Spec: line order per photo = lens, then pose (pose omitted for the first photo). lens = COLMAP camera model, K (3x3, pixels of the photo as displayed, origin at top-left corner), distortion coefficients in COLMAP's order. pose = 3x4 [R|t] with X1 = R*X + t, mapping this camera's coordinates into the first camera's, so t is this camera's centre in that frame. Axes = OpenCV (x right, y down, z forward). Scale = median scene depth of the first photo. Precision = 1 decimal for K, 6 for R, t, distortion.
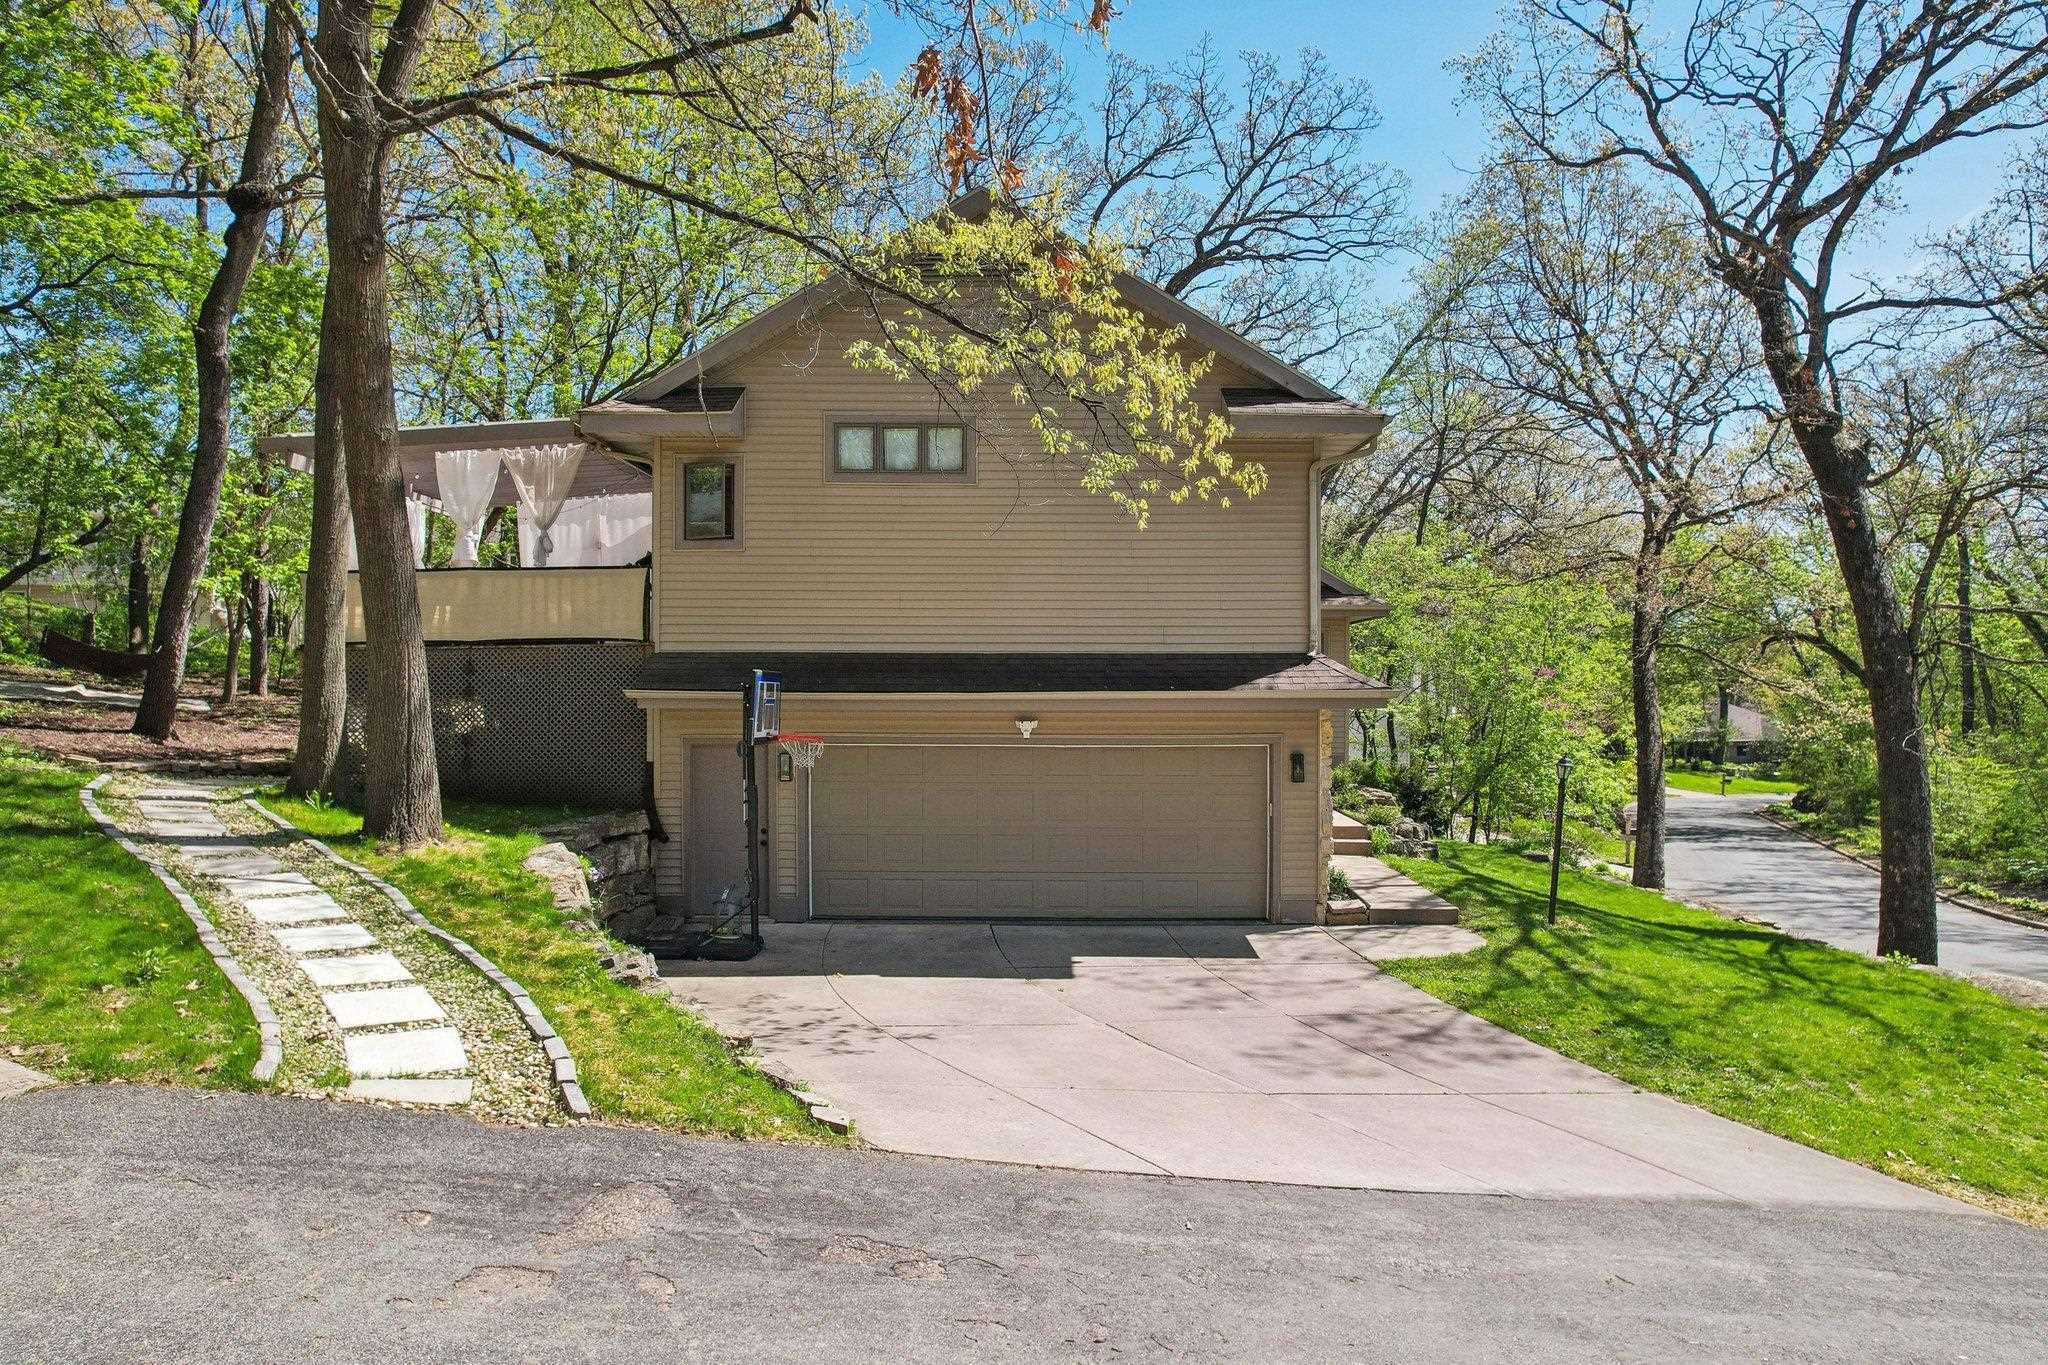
lens RADIAL K [[1313.7, 0, 1026.6], [0, 1313.7, 678.1], [0, 0, 1]] dist [-0.067257, 0.052994]
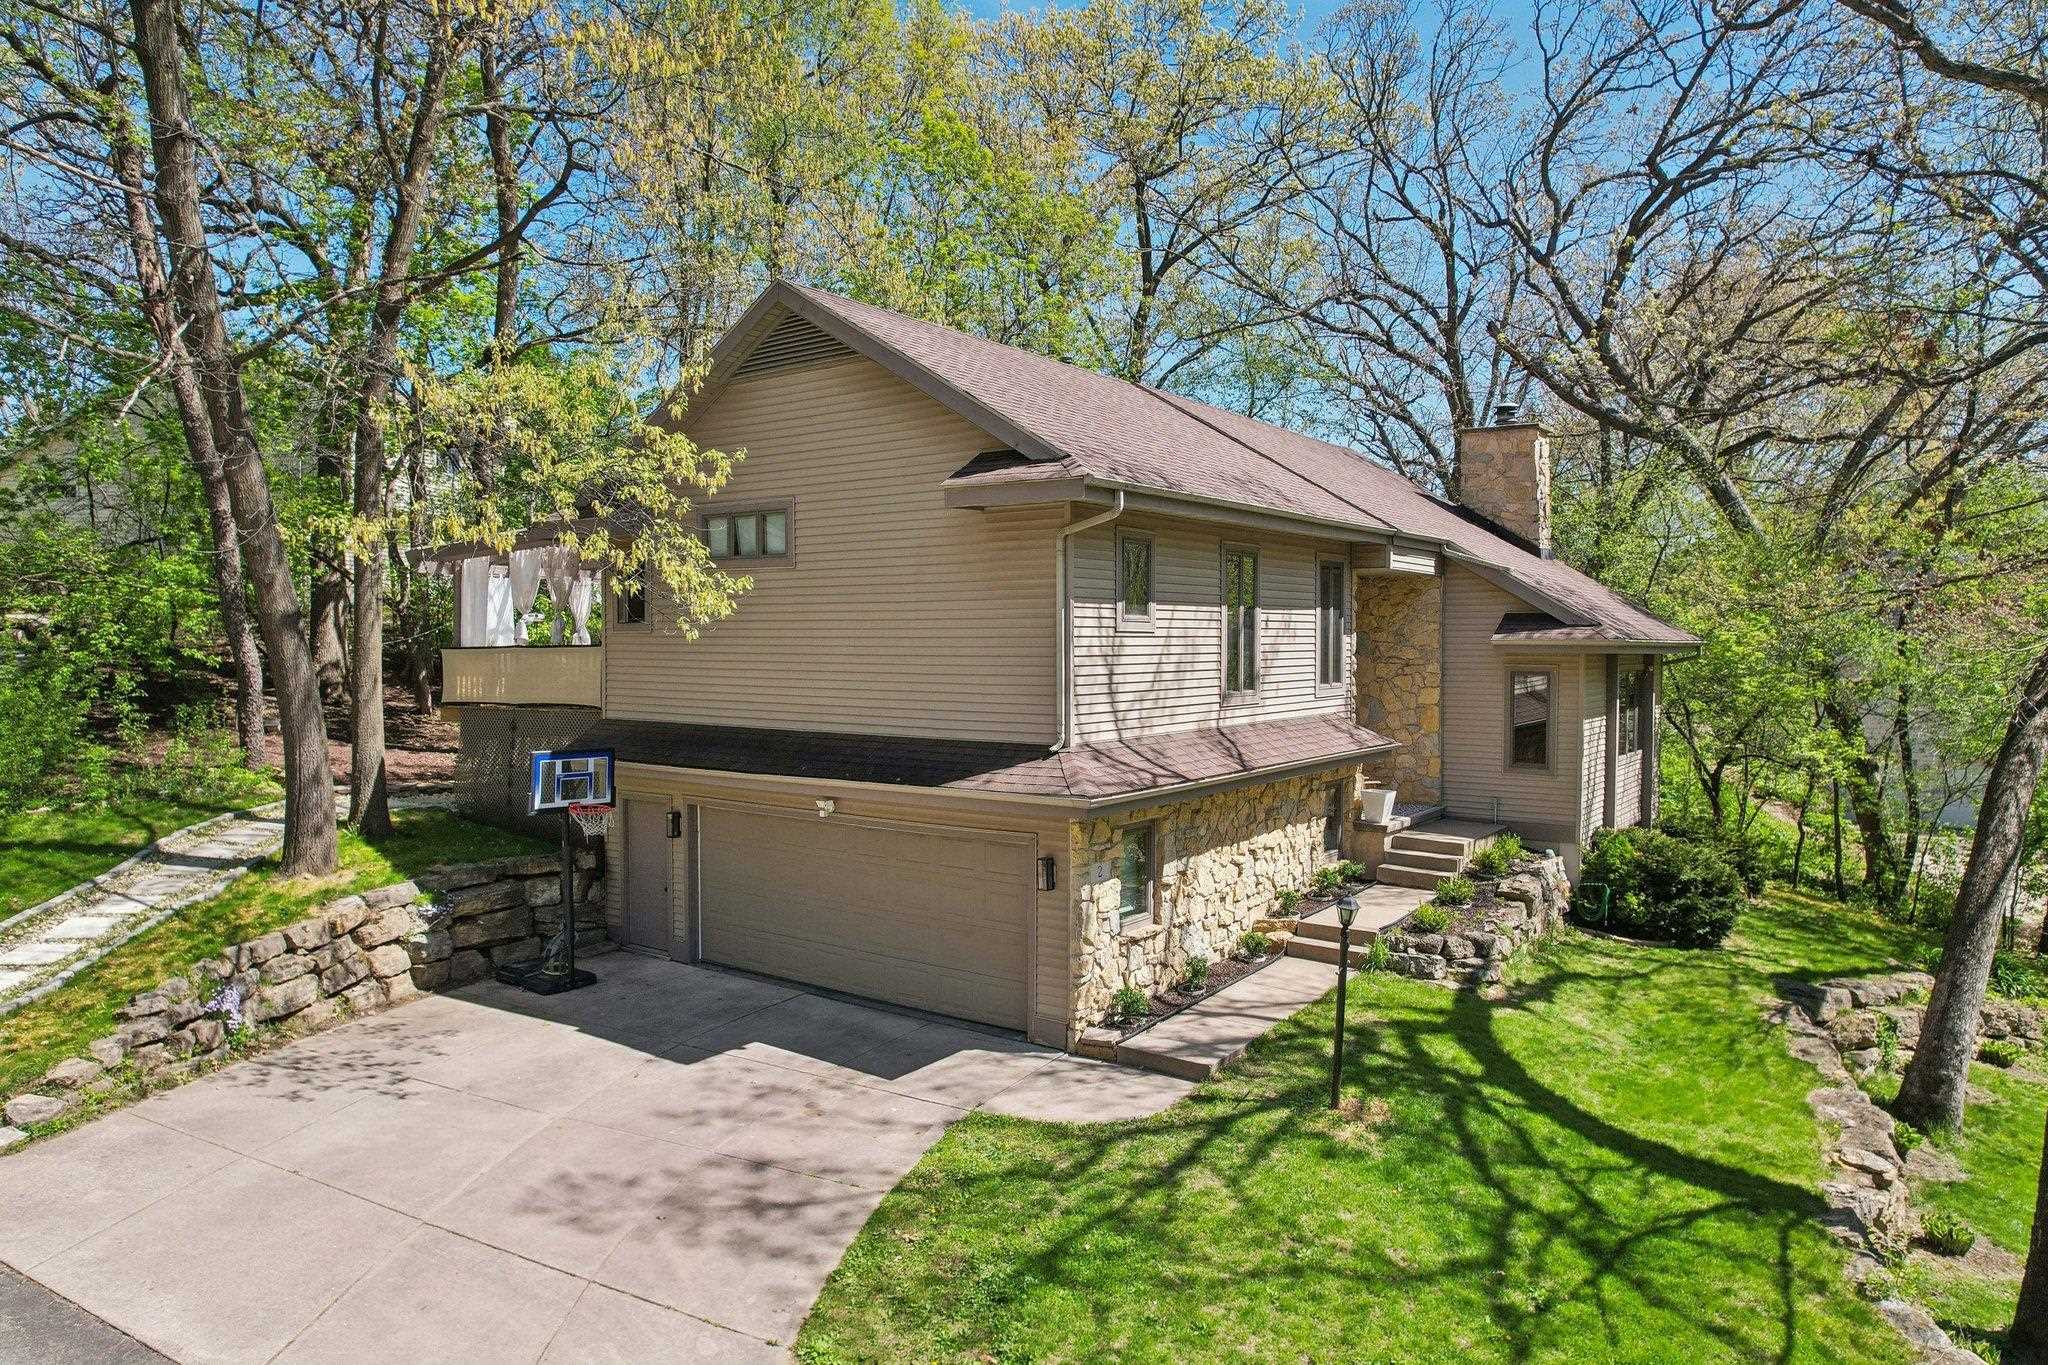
lens RADIAL K [[1313.7, 0, 1026.9], [0, 1313.7, 677.6], [0, 0, 1]] dist [-0.067257, 0.052994]
pose [[0.806364, 0.013992, -0.591255, 0.740313], [0.006839, 0.999433, 0.032980, -0.096963], [0.591381, -0.030638, 0.805810, 0.279395]]
